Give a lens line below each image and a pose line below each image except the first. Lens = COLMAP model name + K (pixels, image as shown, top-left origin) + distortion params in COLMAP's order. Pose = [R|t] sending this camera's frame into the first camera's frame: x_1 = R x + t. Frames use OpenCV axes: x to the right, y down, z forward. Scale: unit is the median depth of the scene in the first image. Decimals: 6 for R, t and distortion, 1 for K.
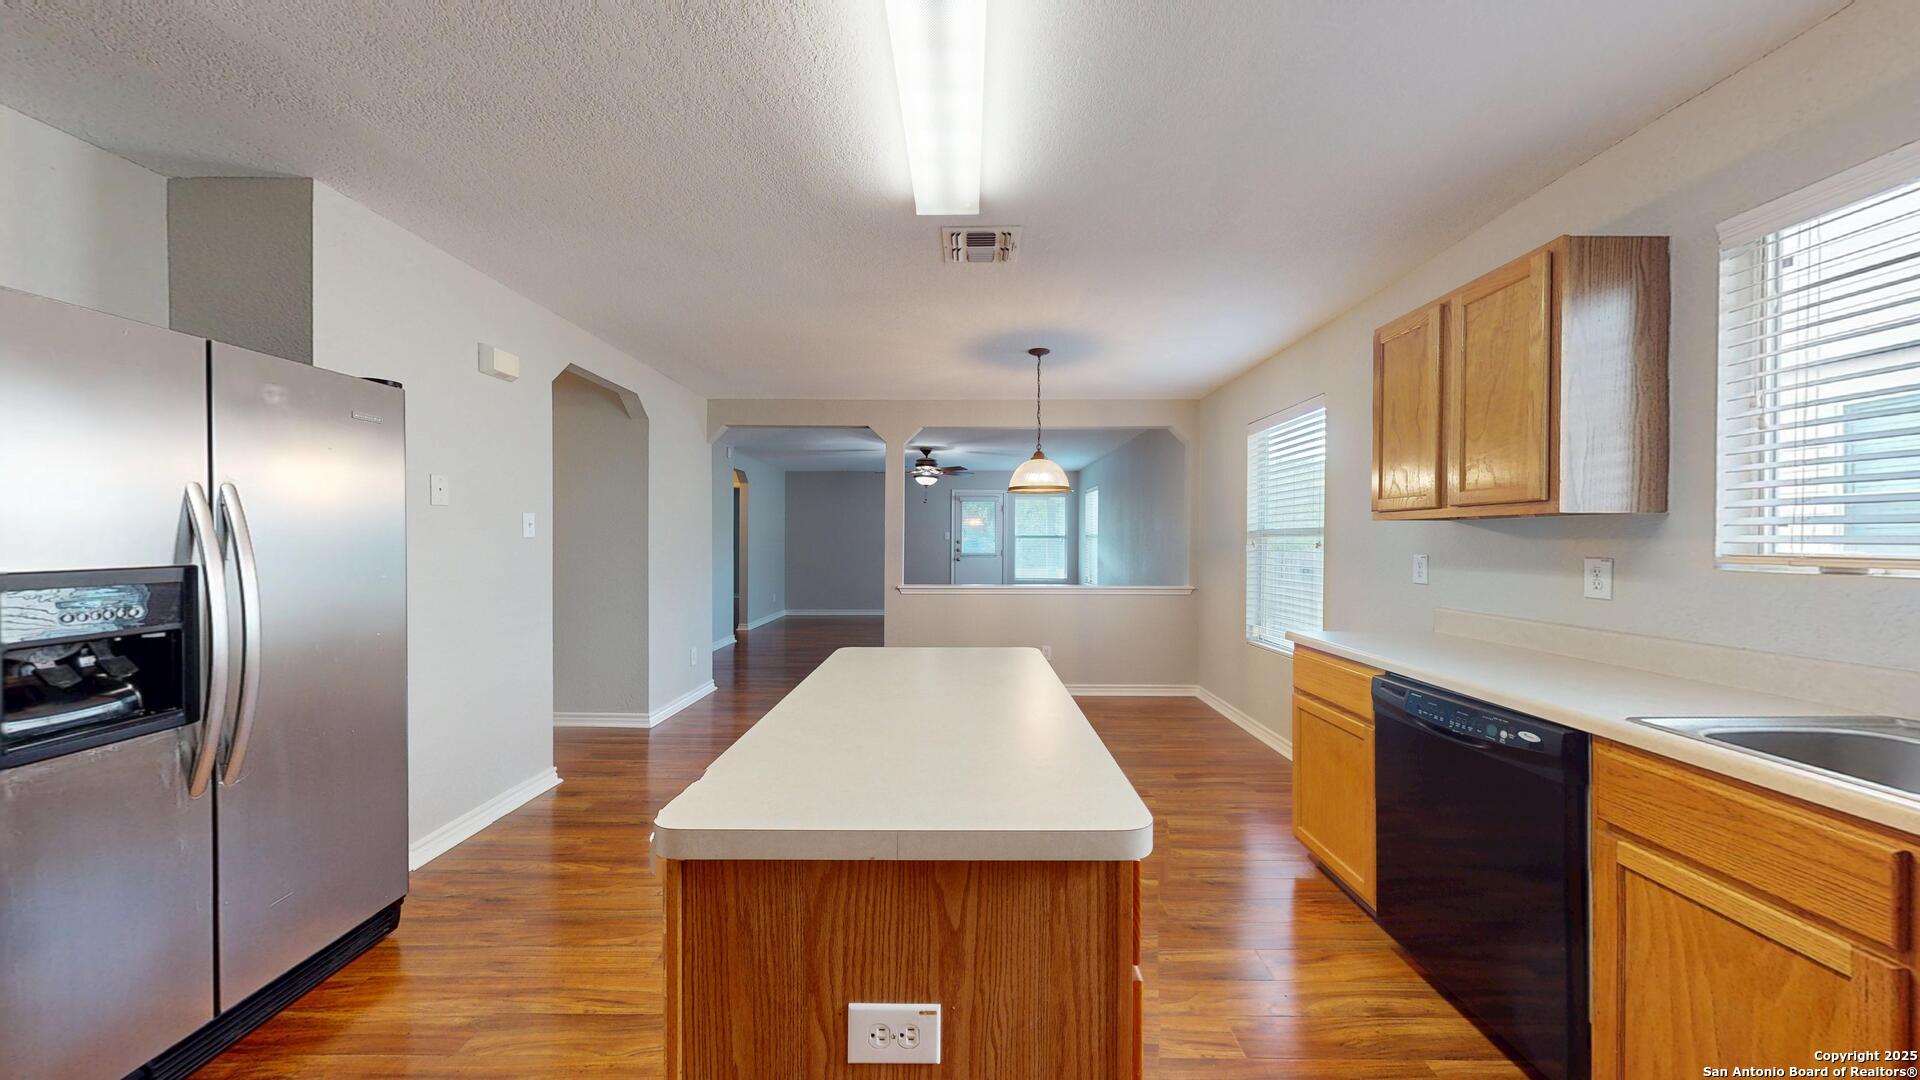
lens RADIAL K [[606.5, 0, 960.5], [0, 606.5, 541.4], [0, 0, 1]] dist [-0.001858, -0.000110]
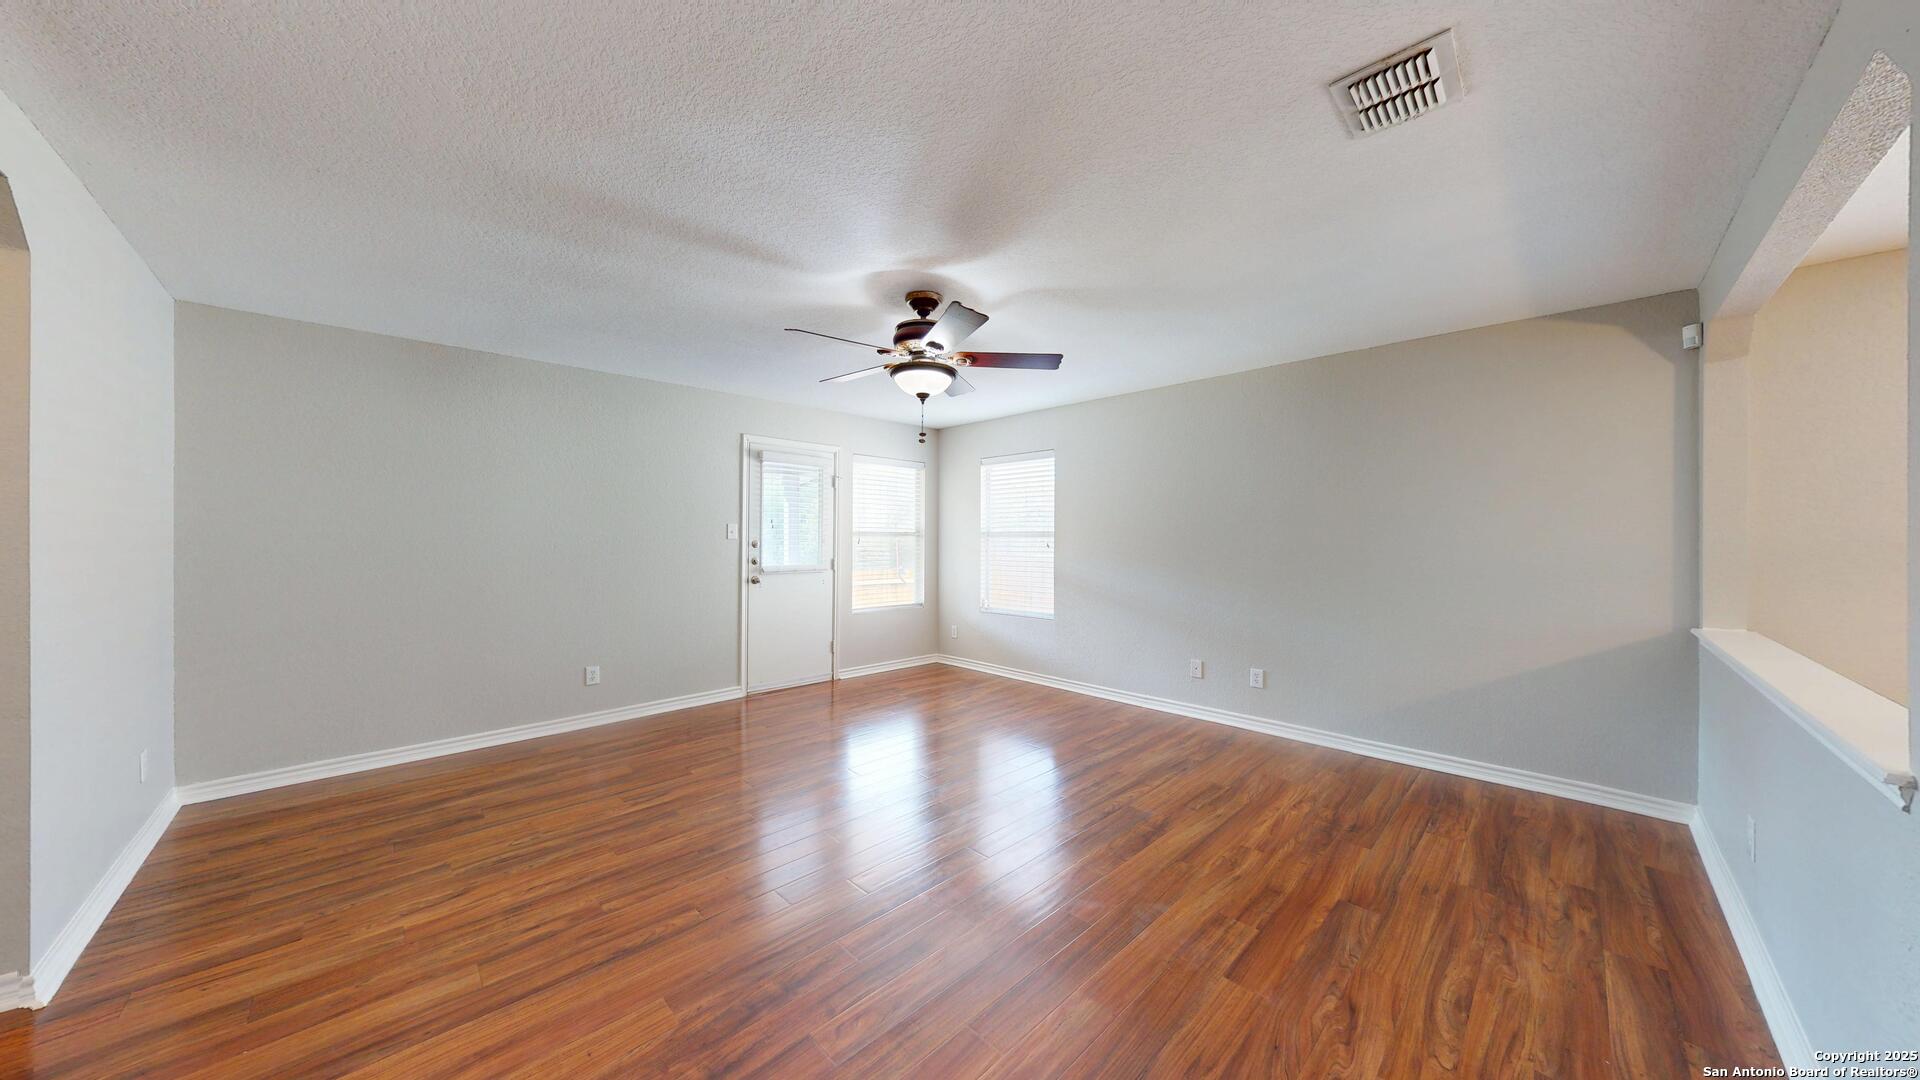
lens RADIAL K [[606.5, 0, 960.5], [0, 606.5, 541.4], [0, 0, 1]] dist [-0.001858, -0.000110]
pose [[0.708922, -0.001943, 0.705284, -0.970273], [0.000128, 0.999997, 0.002626, -0.011536], [-0.705287, -0.001771, 0.708920, 2.287917]]
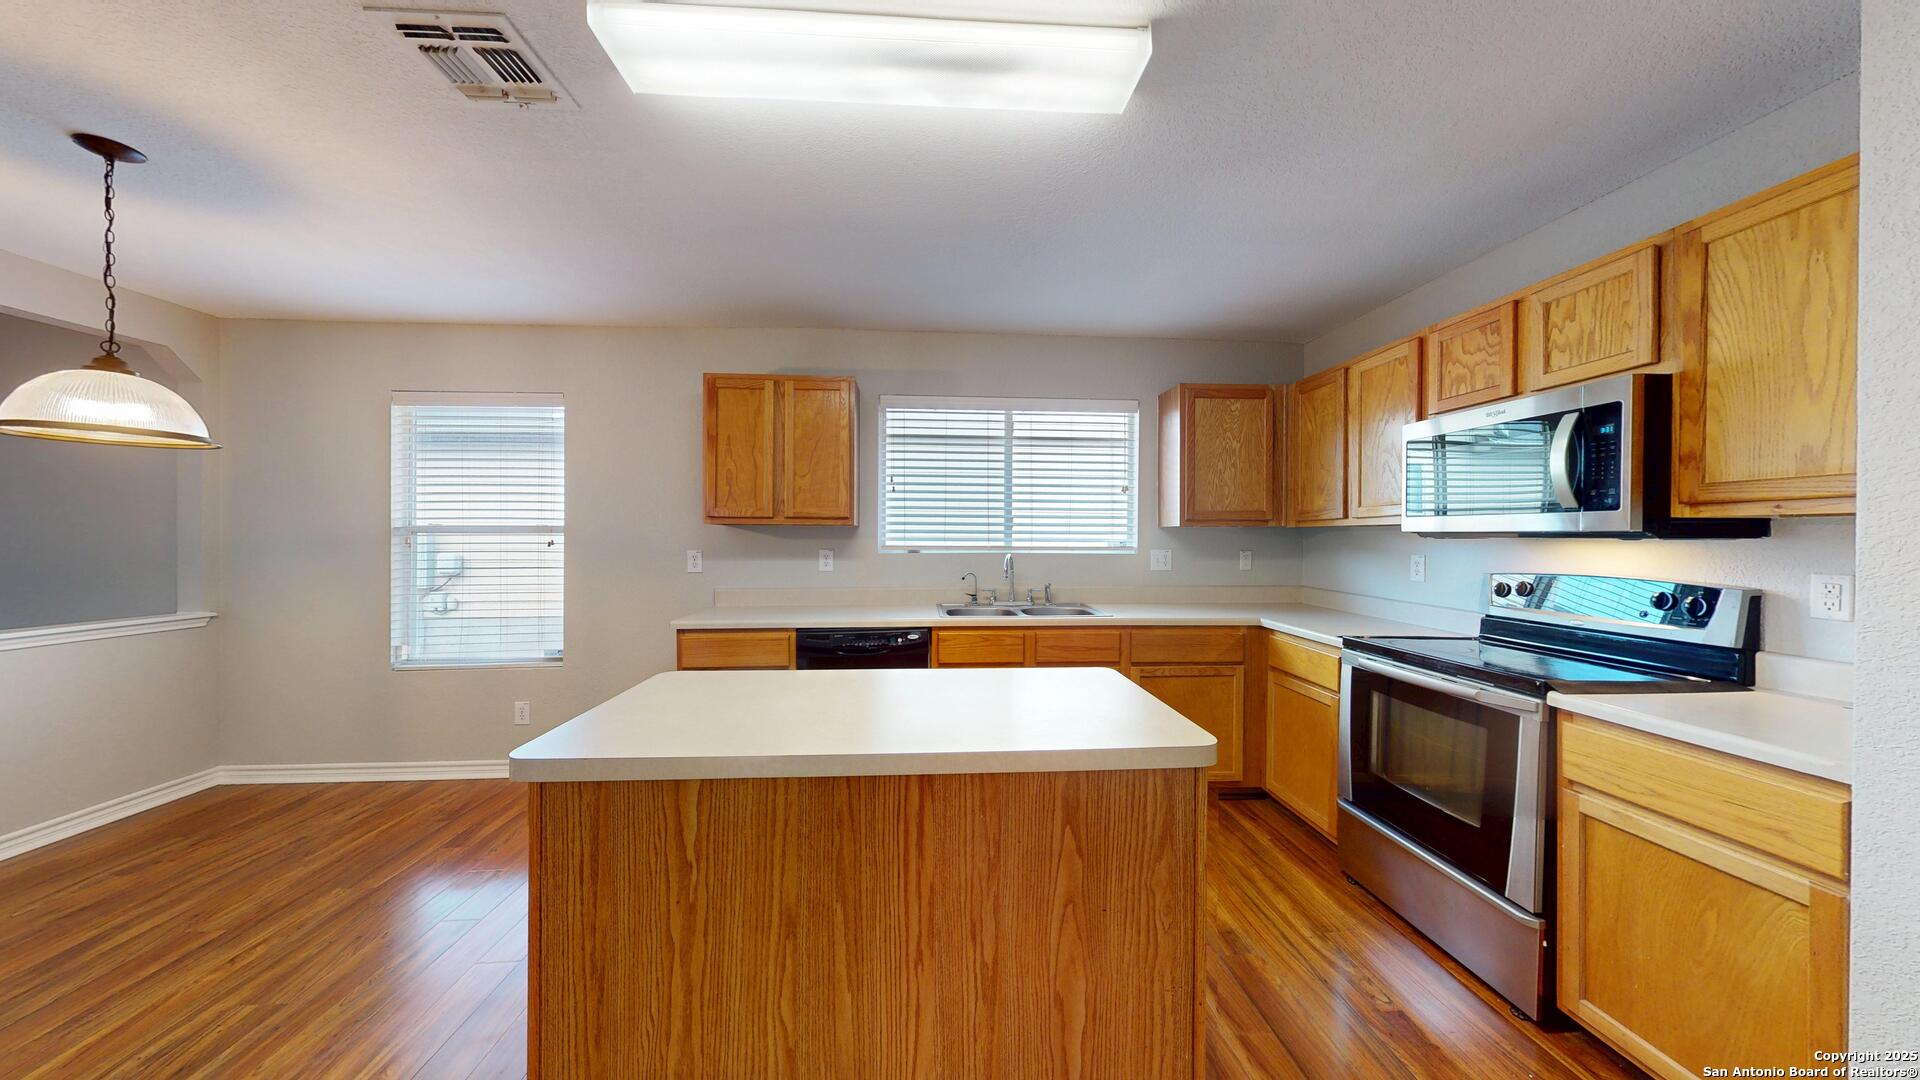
lens RADIAL K [[606.5, 0, 960.5], [0, 606.5, 541.4], [0, 0, 1]] dist [-0.001858, -0.000110]
pose [[-0.075123, -0.007092, 0.997149, -0.614584], [0.001441, 0.999973, 0.007221, -0.006064], [-0.997173, 0.001979, -0.075111, 0.559118]]
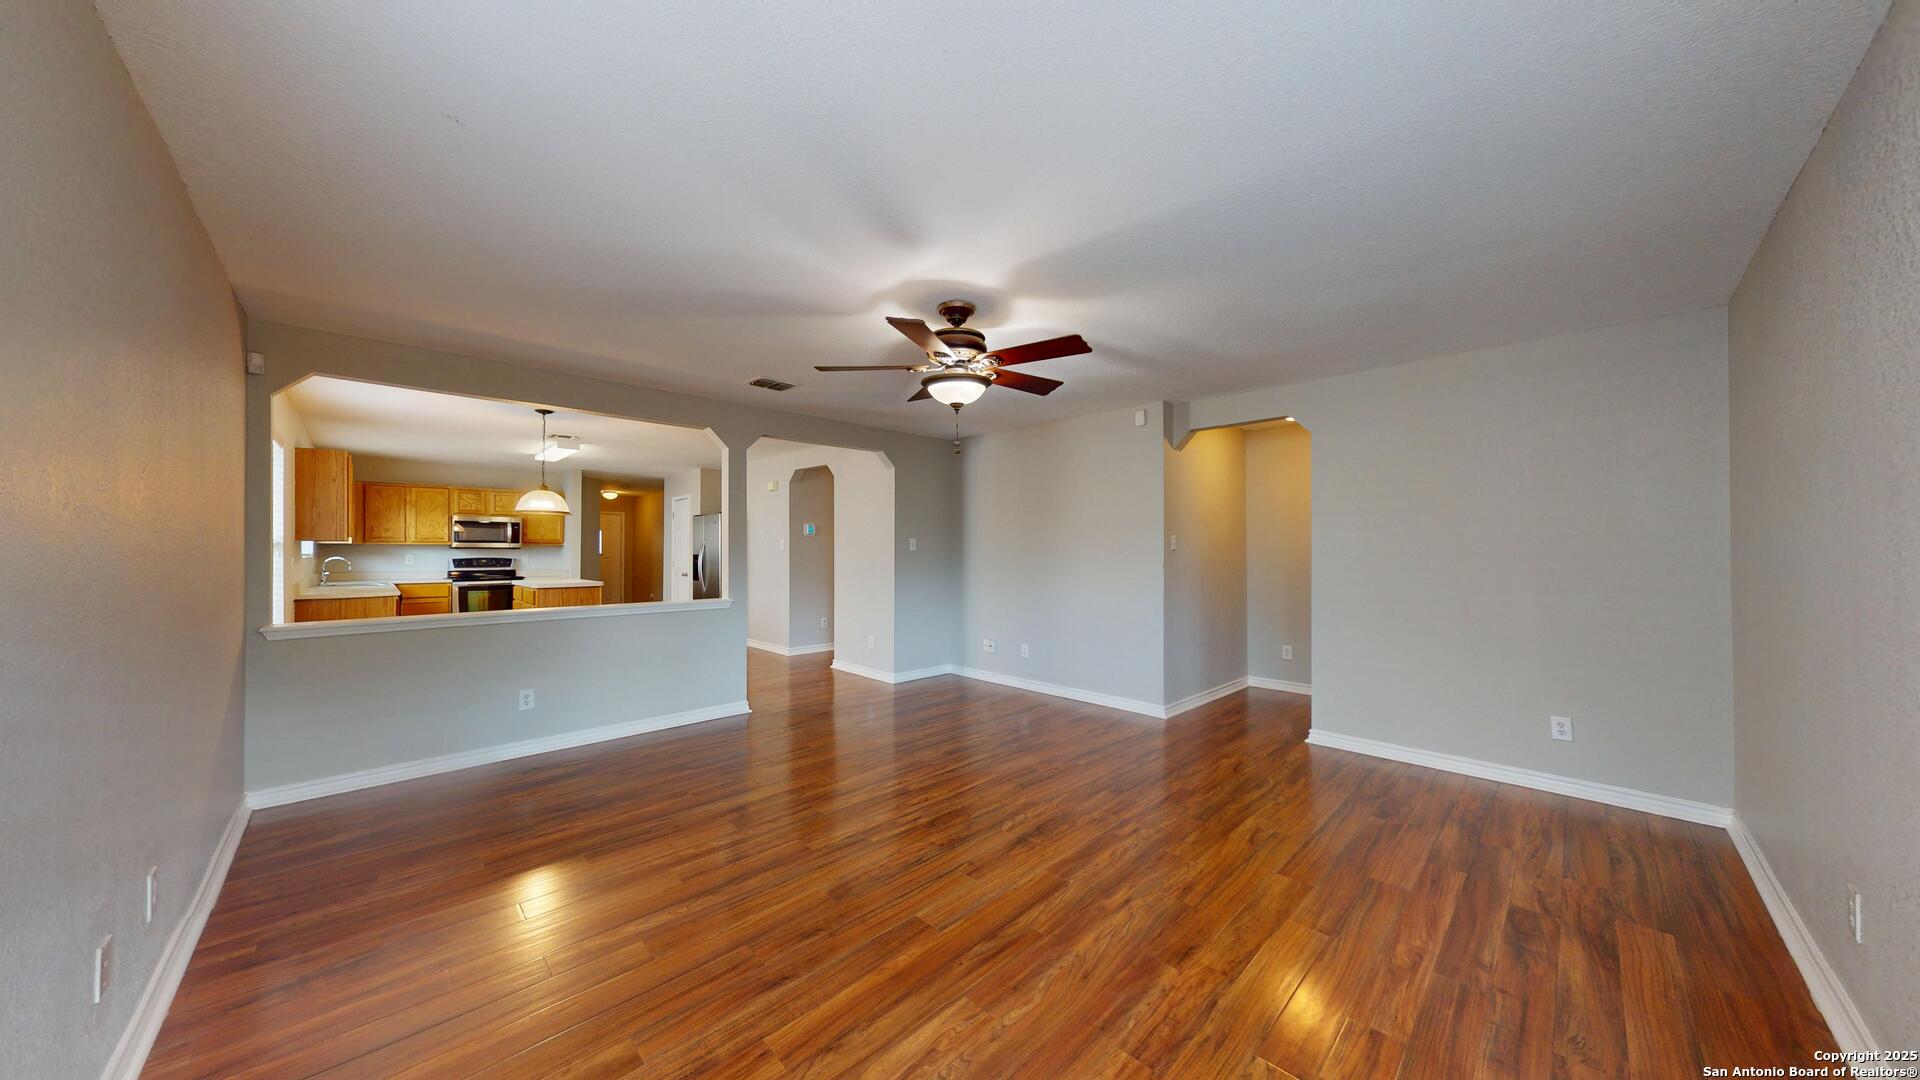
lens RADIAL K [[606.5, 0, 960.5], [0, 606.5, 541.4], [0, 0, 1]] dist [-0.001858, -0.000110]
pose [[-0.710402, -0.011074, -0.703709, 0.644588], [-0.003884, 0.999923, -0.011814, -0.014984], [0.703786, -0.005659, -0.710390, 4.031289]]
